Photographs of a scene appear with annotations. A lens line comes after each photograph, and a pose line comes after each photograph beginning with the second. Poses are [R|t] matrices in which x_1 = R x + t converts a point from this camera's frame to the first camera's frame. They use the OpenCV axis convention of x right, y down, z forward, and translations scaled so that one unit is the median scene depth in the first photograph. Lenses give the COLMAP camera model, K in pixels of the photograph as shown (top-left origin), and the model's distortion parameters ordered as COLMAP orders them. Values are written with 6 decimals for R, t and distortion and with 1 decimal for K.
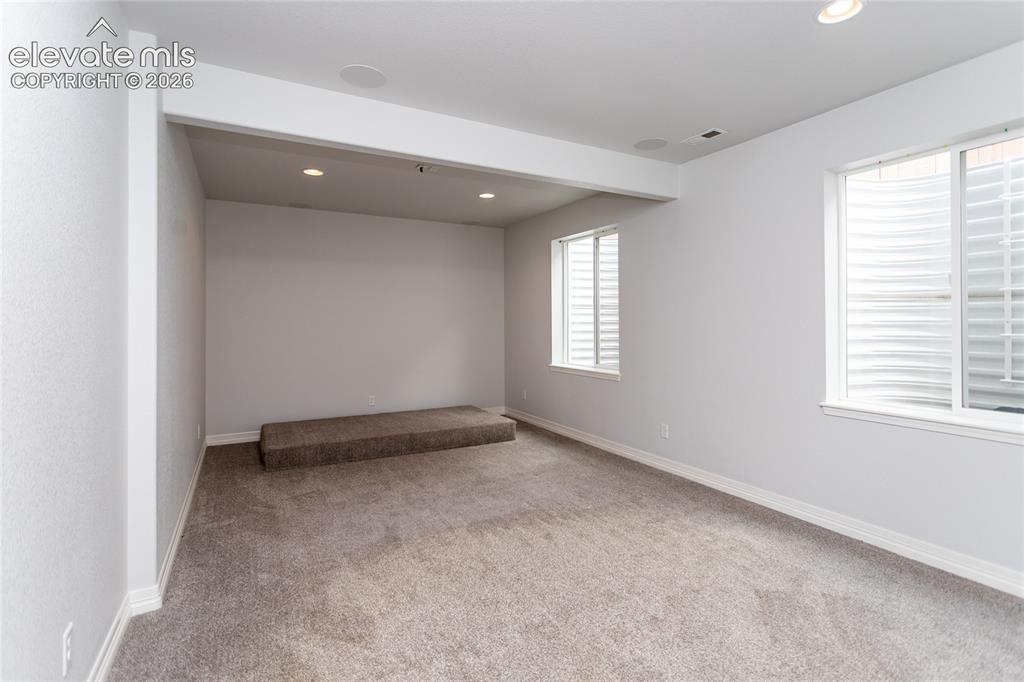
lens RADIAL K [[486.0, 0, 508.7], [0, 486.0, 326.6], [0, 0, 1]] dist [-0.004026, -0.000358]
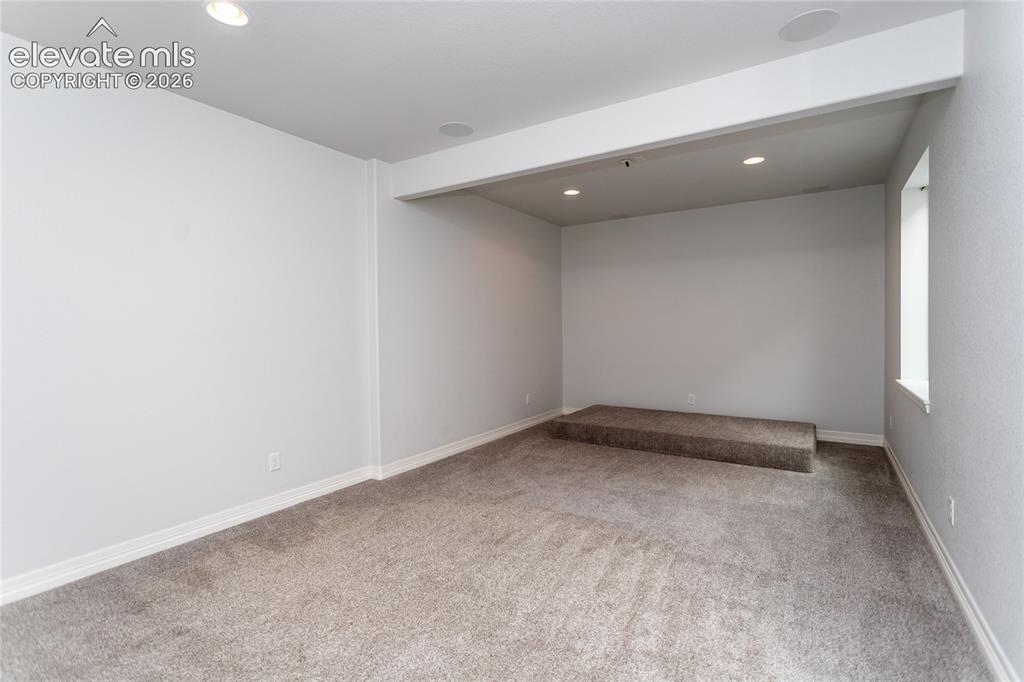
lens RADIAL K [[486.0, 0, 508.7], [0, 486.0, 326.6], [0, 0, 1]] dist [-0.004026, -0.000358]
pose [[0.476451, 0.001572, -0.879200, 0.647478], [0.000001, 0.999998, 0.001788, 0.009661], [0.879201, -0.000853, 0.476450, 0.346399]]
